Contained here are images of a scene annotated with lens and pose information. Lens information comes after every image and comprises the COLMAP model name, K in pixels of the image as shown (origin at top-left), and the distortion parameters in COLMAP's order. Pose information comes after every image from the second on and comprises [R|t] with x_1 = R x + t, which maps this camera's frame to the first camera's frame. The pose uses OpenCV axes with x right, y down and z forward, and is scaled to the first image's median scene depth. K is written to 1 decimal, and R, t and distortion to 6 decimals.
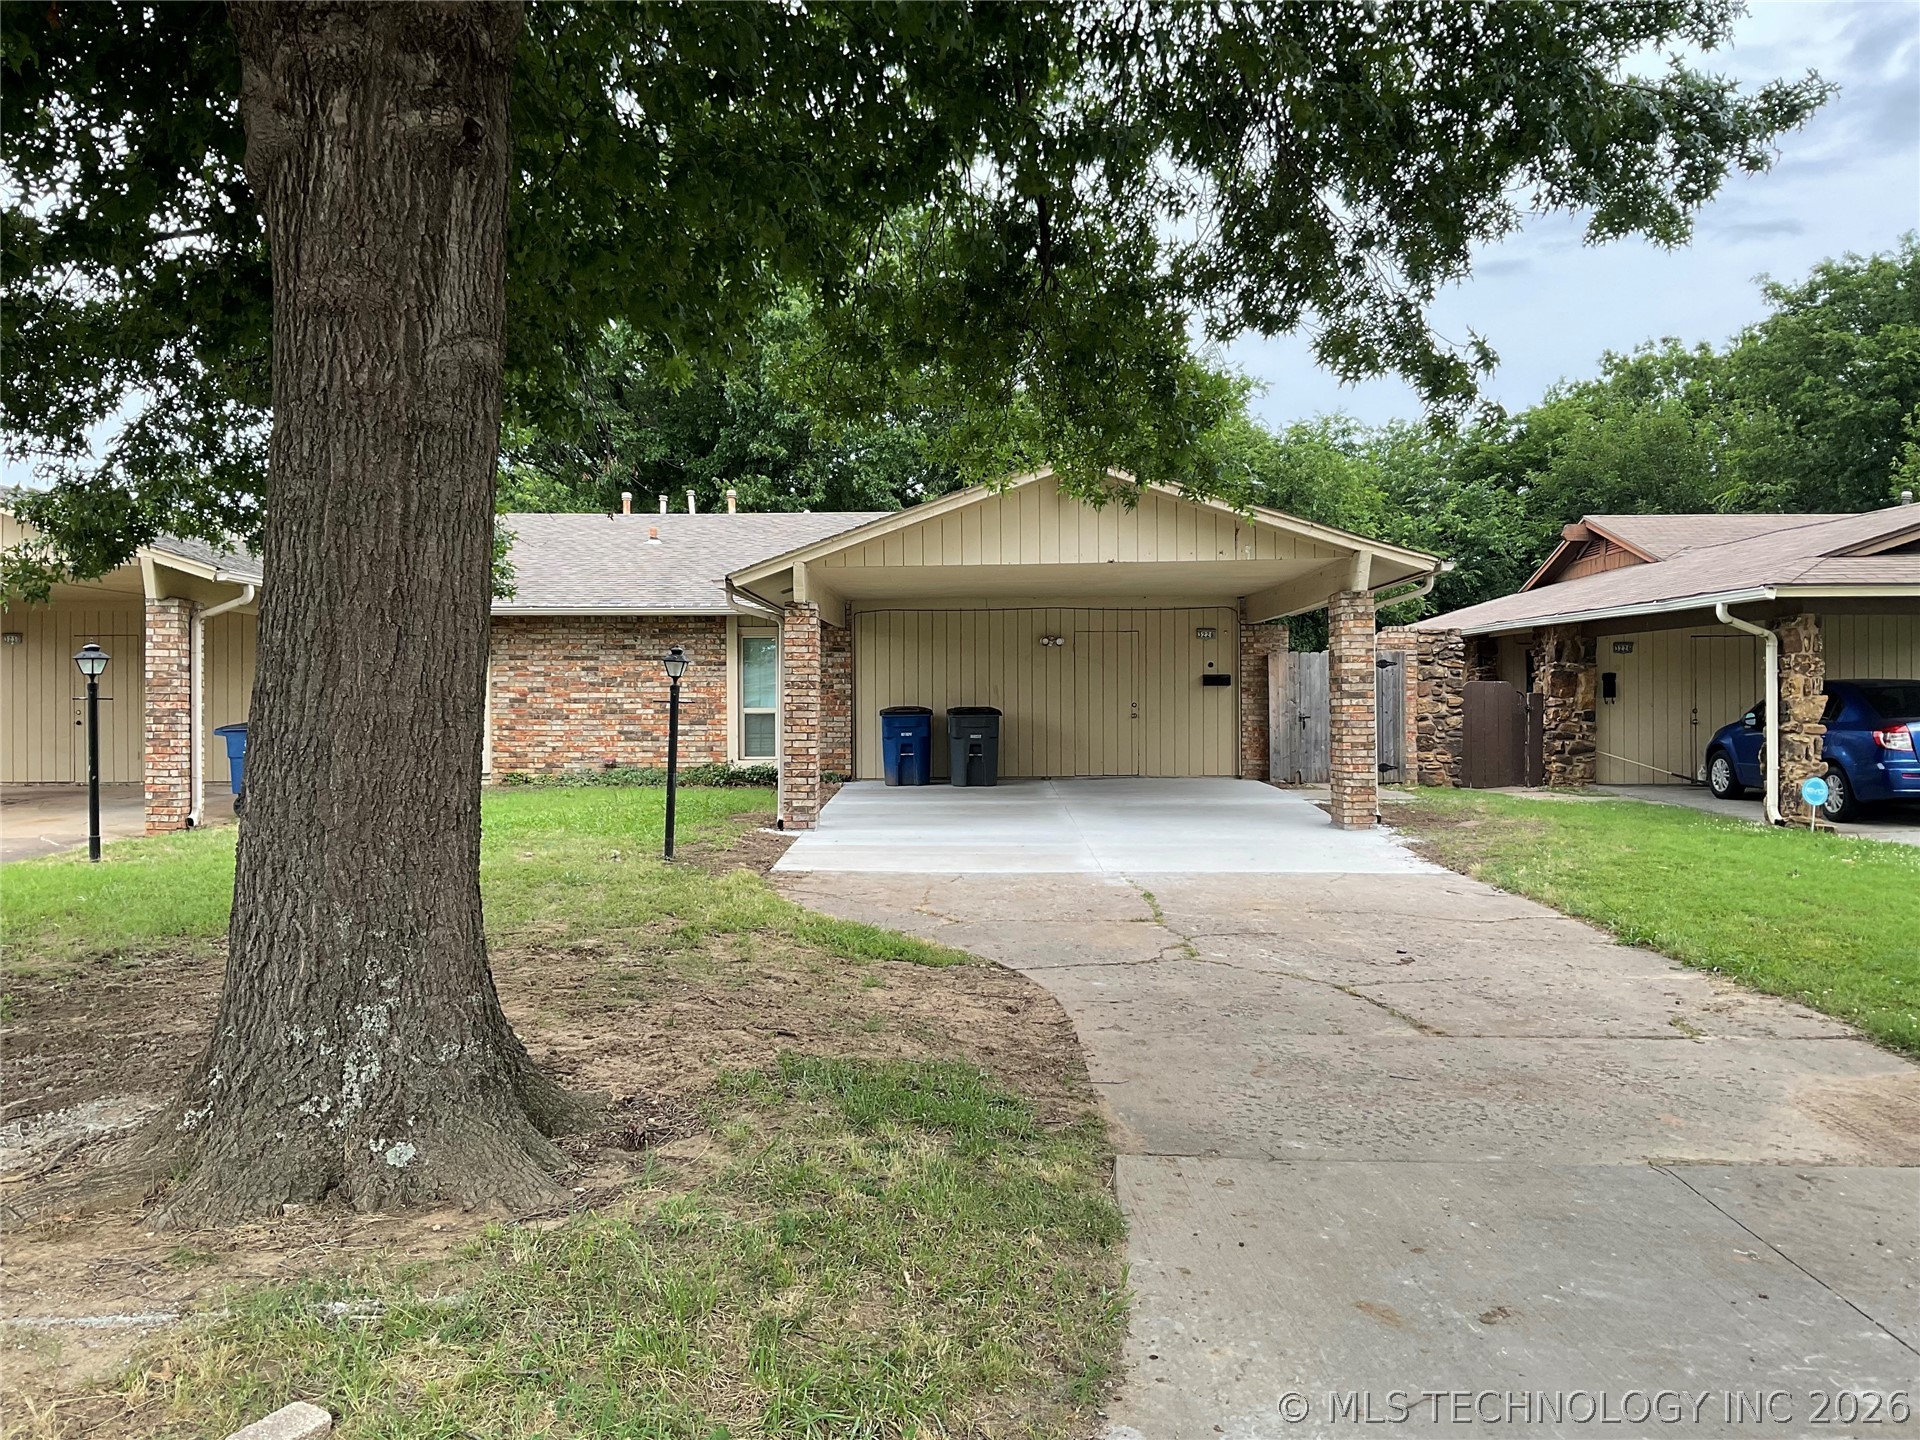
lens RADIAL K [[1584.7, 0, 947.8], [0, 1584.7, 720.9], [0, 0, 1]] dist [0.065573, -0.125172]
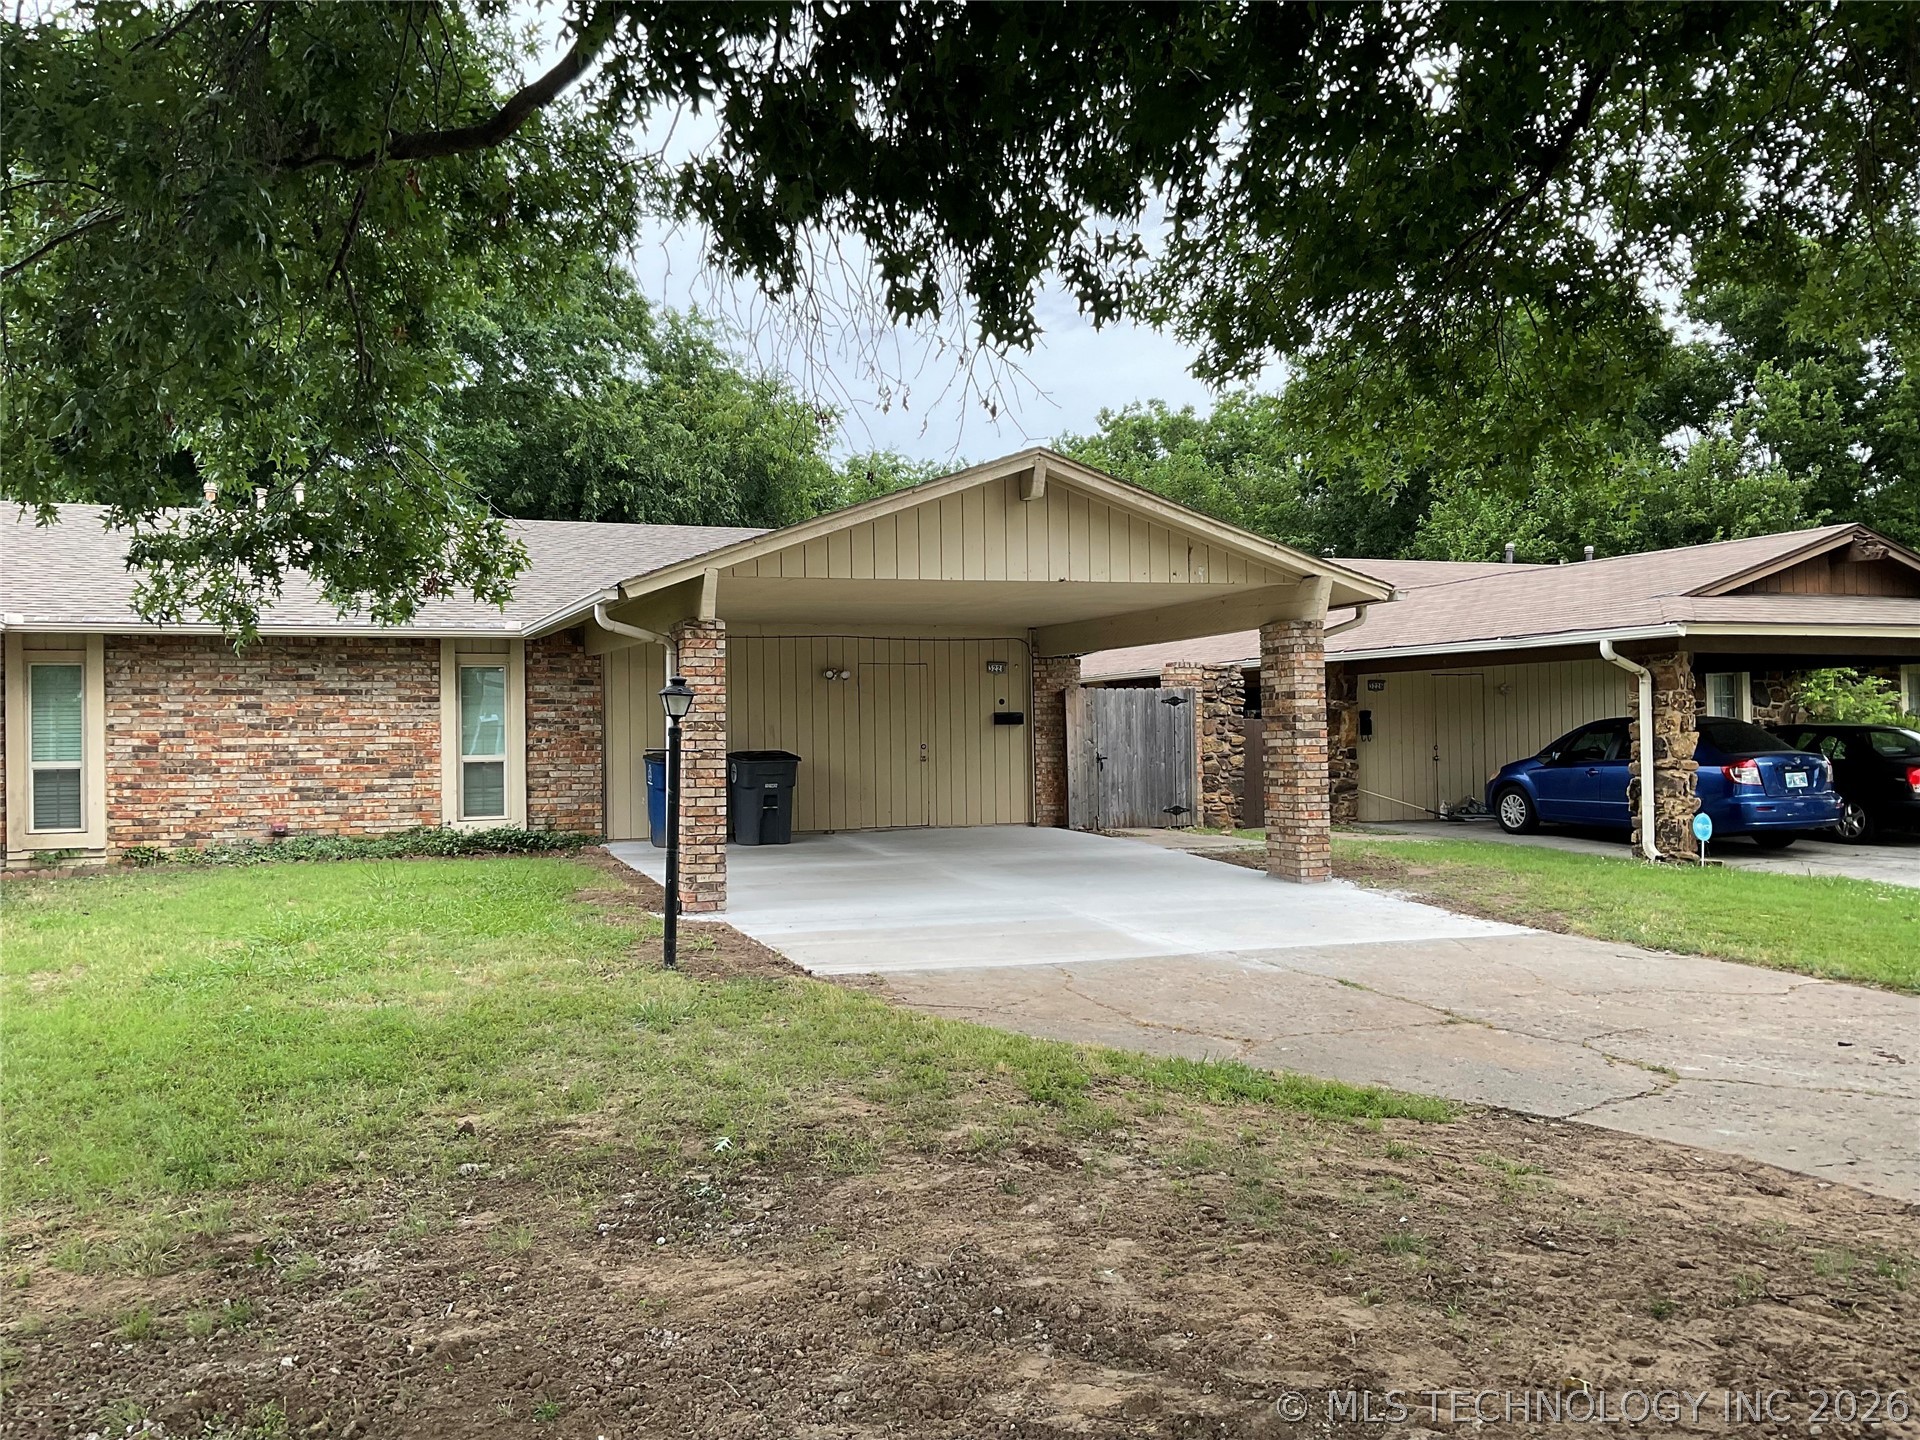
lens RADIAL K [[1584.7, 0, 965.3], [0, 1584.7, 720.7], [0, 0, 1]] dist [0.065573, -0.125172]
pose [[0.928031, -0.003622, 0.372486, -0.193054], [0.012684, 0.999680, -0.021882, -0.004865], [-0.372288, 0.025032, 0.927780, 0.166972]]
